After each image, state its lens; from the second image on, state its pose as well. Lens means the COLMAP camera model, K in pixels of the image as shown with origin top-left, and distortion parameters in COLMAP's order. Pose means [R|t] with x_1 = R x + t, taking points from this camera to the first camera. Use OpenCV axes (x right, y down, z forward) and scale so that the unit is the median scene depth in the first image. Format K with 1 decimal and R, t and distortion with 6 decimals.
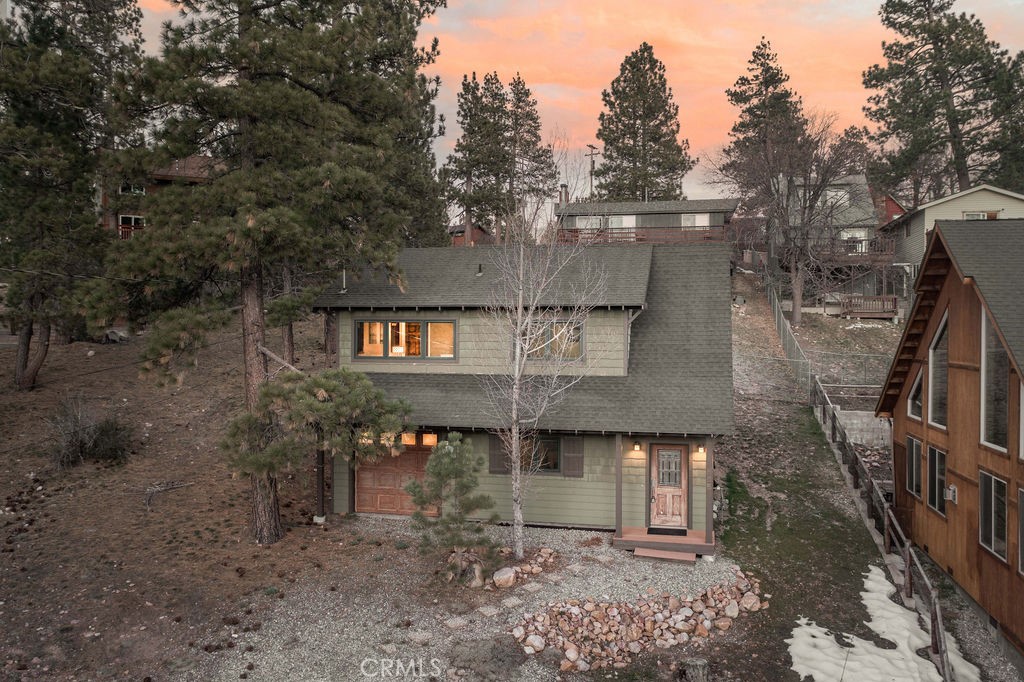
lens RADIAL K [[815.4, 0, 511.7], [0, 815.4, 342.0], [0, 0, 1]] dist [0.001930, -0.015252]
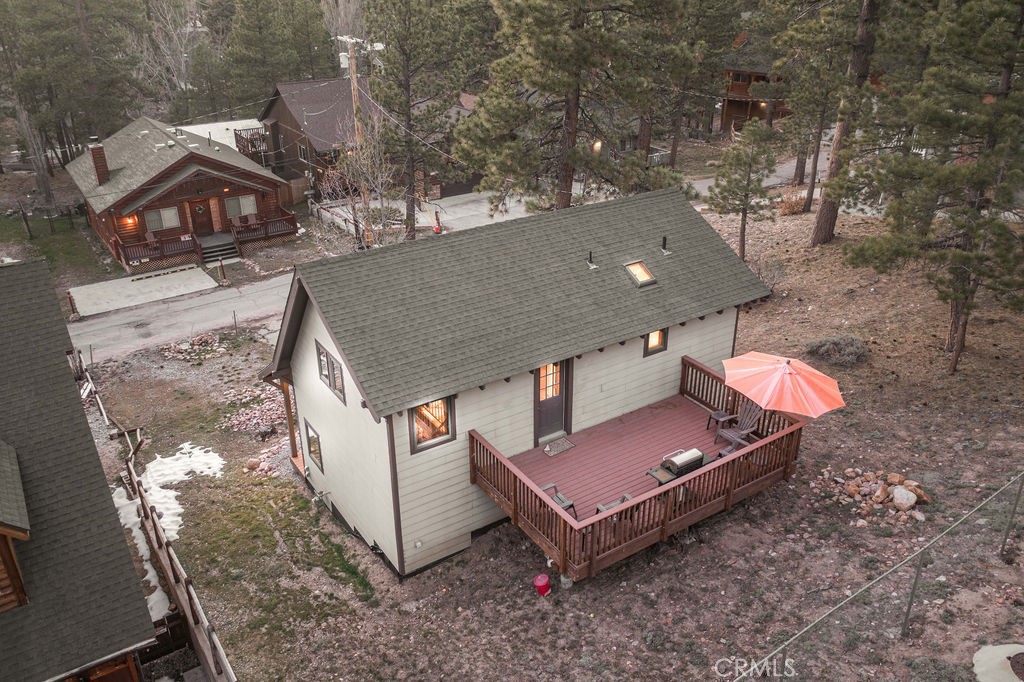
lens RADIAL K [[815.4, 0, 512.2], [0, 815.4, 337.1], [0, 0, 1]] dist [0.001930, -0.015252]
pose [[-0.685122, 0.319417, -0.654661, 0.850178], [0.008250, 0.902075, 0.431500, -0.505019], [0.728382, 0.290229, -0.620666, 2.152941]]
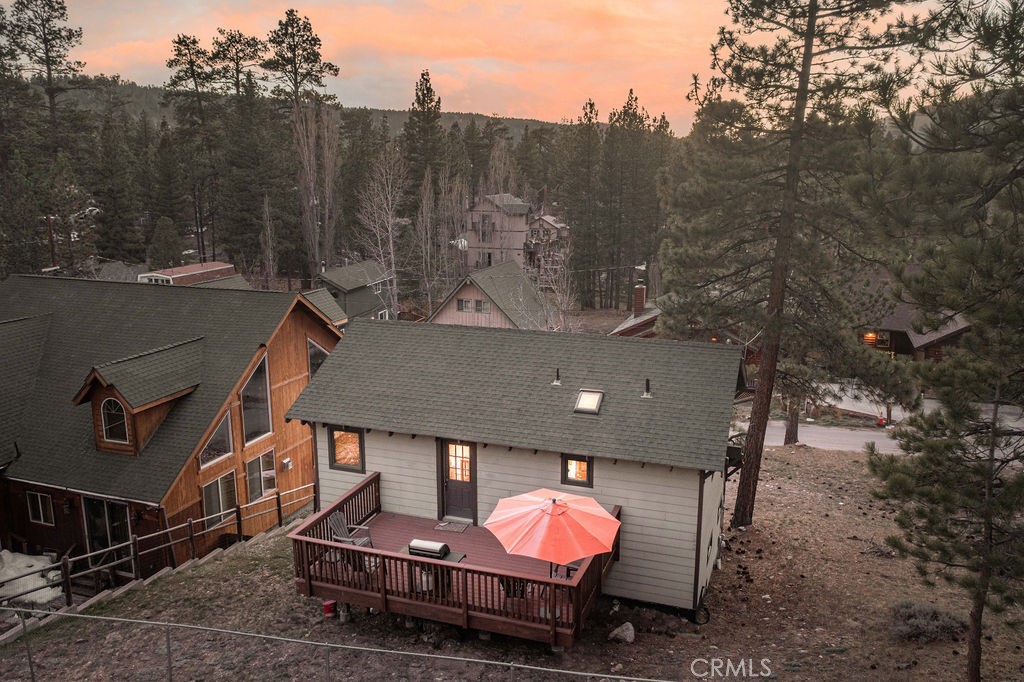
lens RADIAL K [[815.4, 0, 511.2], [0, 815.4, 340.4], [0, 0, 1]] dist [0.001930, -0.015252]
pose [[-0.994407, -0.021717, 0.103361, -0.051239], [0.001507, 0.975613, 0.219491, -0.421010], [-0.105607, 0.218420, -0.970124, 2.627941]]
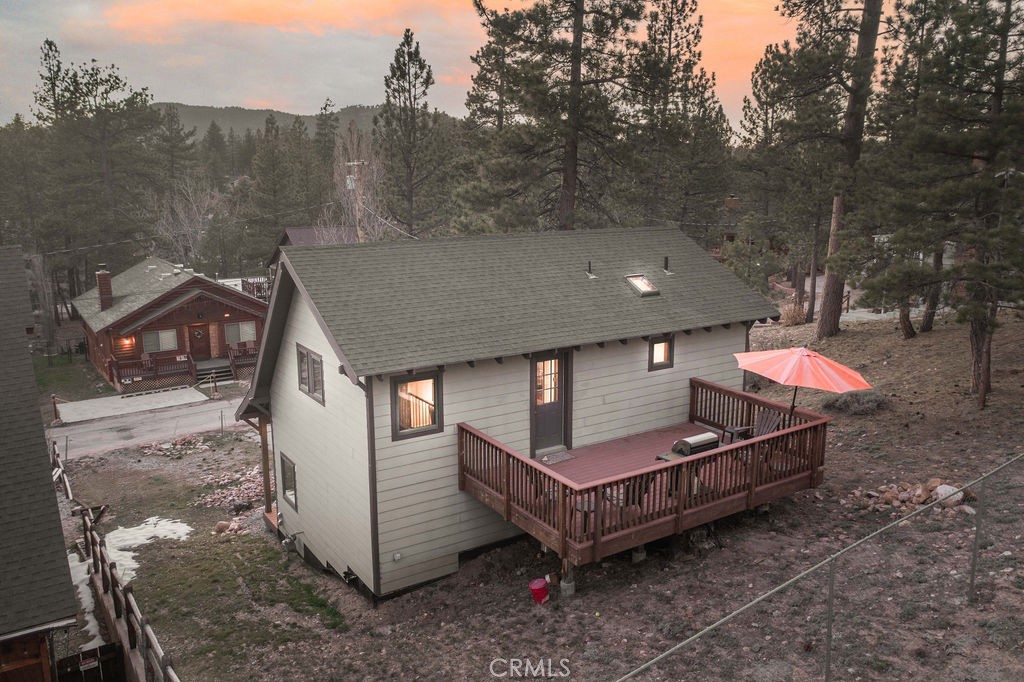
lens RADIAL K [[815.4, 0, 512.0], [0, 815.4, 335.9], [0, 0, 1]] dist [0.001930, -0.015252]
pose [[-0.688802, 0.148671, -0.709541, 0.854985], [0.004149, 0.979538, 0.201216, -0.246534], [0.724937, 0.135654, -0.675325, 2.168686]]
